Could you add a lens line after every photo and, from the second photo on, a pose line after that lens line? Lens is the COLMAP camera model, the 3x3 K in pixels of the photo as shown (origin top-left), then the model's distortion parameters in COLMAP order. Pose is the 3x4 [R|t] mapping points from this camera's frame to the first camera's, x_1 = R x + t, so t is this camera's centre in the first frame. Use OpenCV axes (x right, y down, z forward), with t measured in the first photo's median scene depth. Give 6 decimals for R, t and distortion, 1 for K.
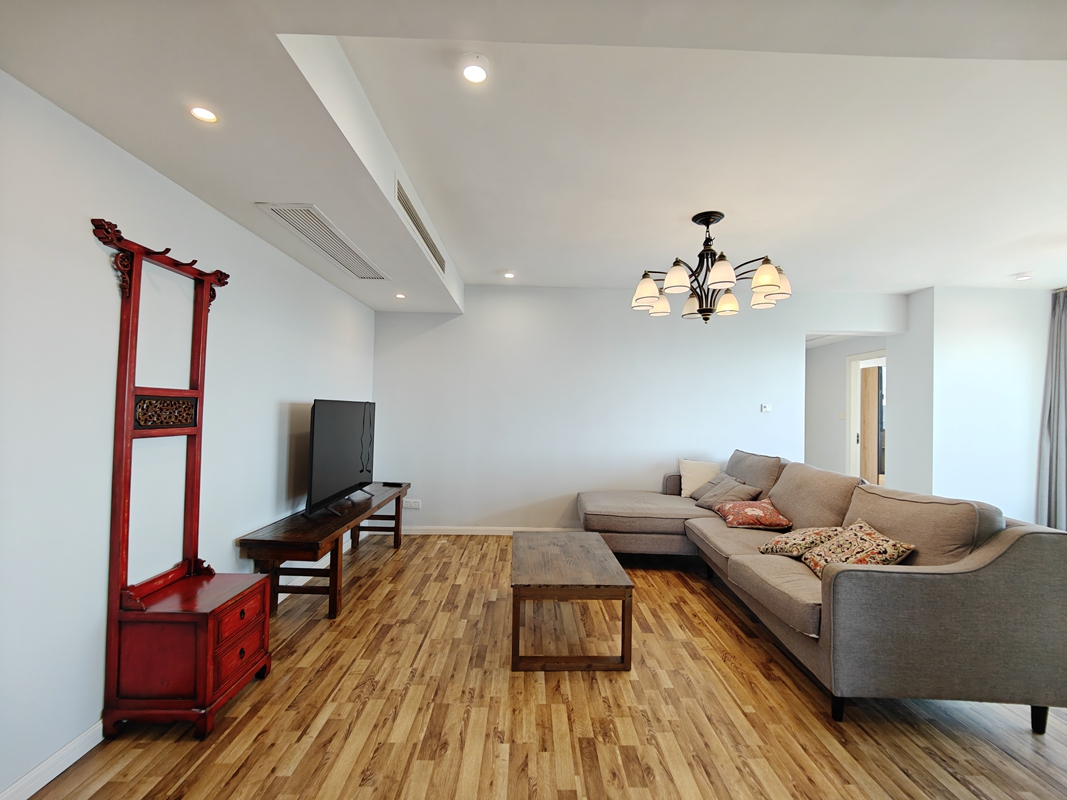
lens RADIAL K [[473.4, 0, 536.5], [0, 473.4, 396.7], [0, 0, 1]] dist [0.001891, -0.005030]
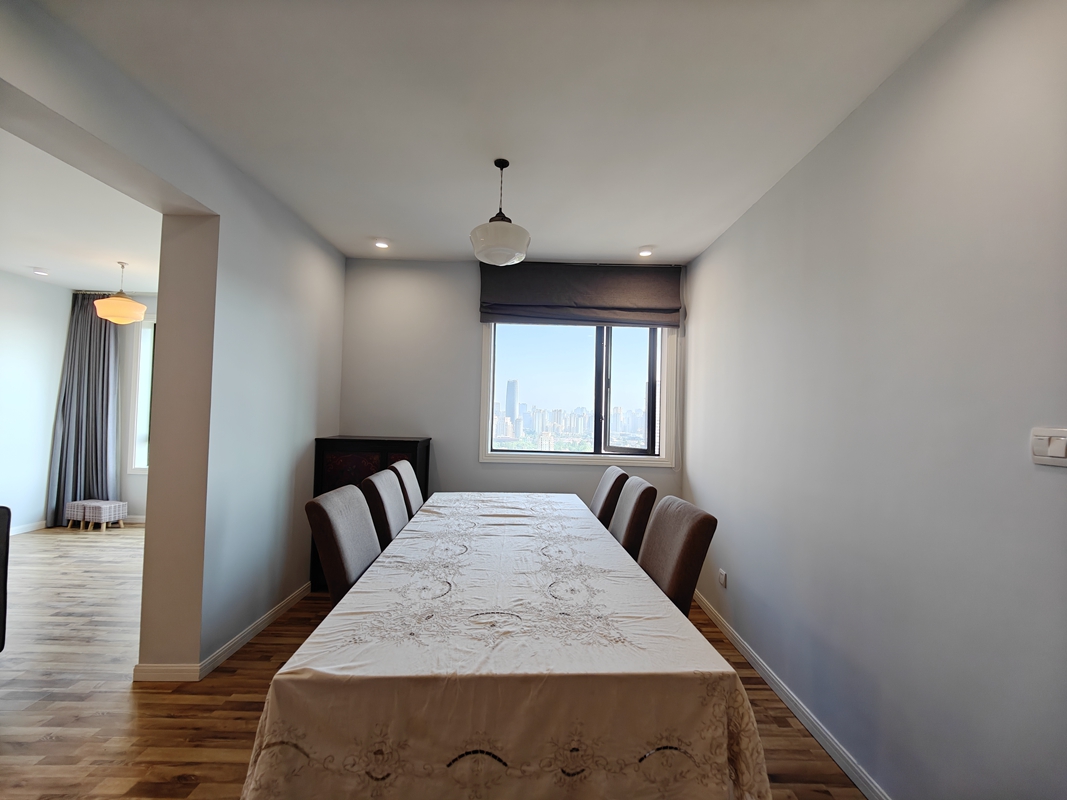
lens RADIAL K [[468.3, 0, 537.1], [0, 468.3, 399.5], [0, 0, 1]] dist [0.001857, -0.004372]
pose [[0.013914, 0.005602, 0.999888, -0.009636], [-0.052344, 0.998617, -0.004866, -0.029412], [-0.998532, -0.052271, 0.014188, -0.246503]]
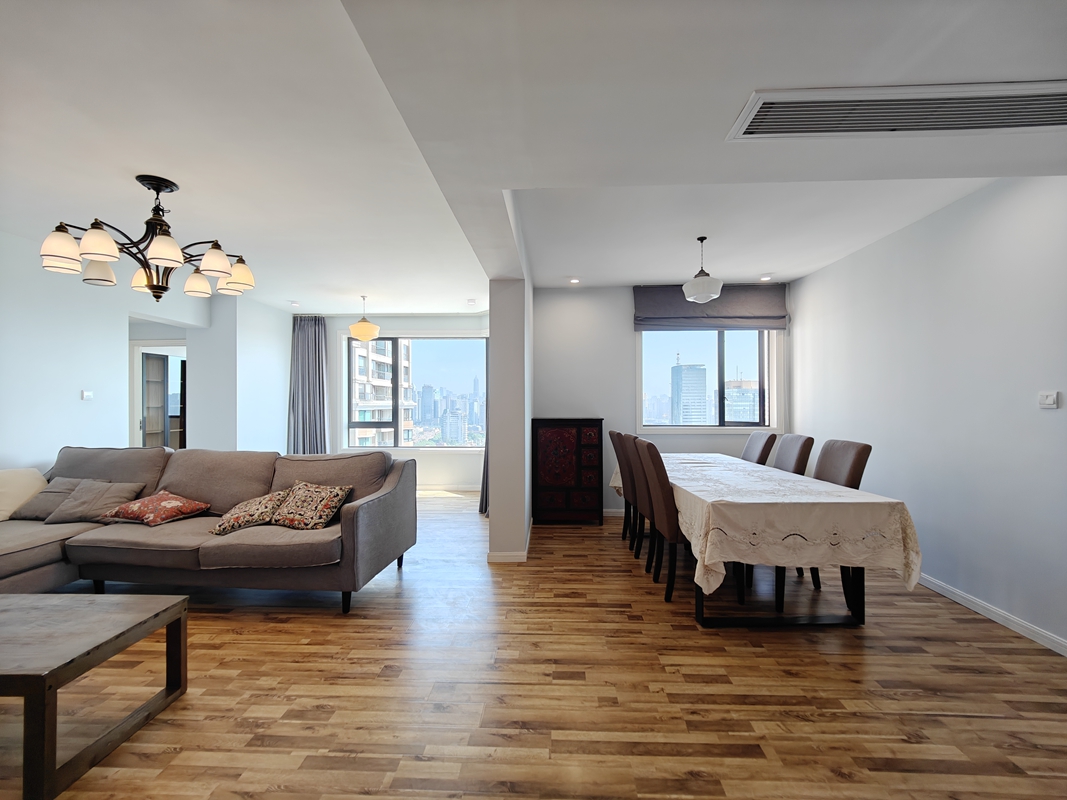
lens RADIAL K [[466.8, 0, 539.1], [0, 466.8, 400.7], [0, 0, 1]] dist [0.001681, -0.004428]
pose [[0.057514, -0.019591, 0.998152, -0.592489], [-0.023867, 0.999495, 0.020992, -0.005682], [-0.998059, -0.025030, 0.057017, 0.277028]]
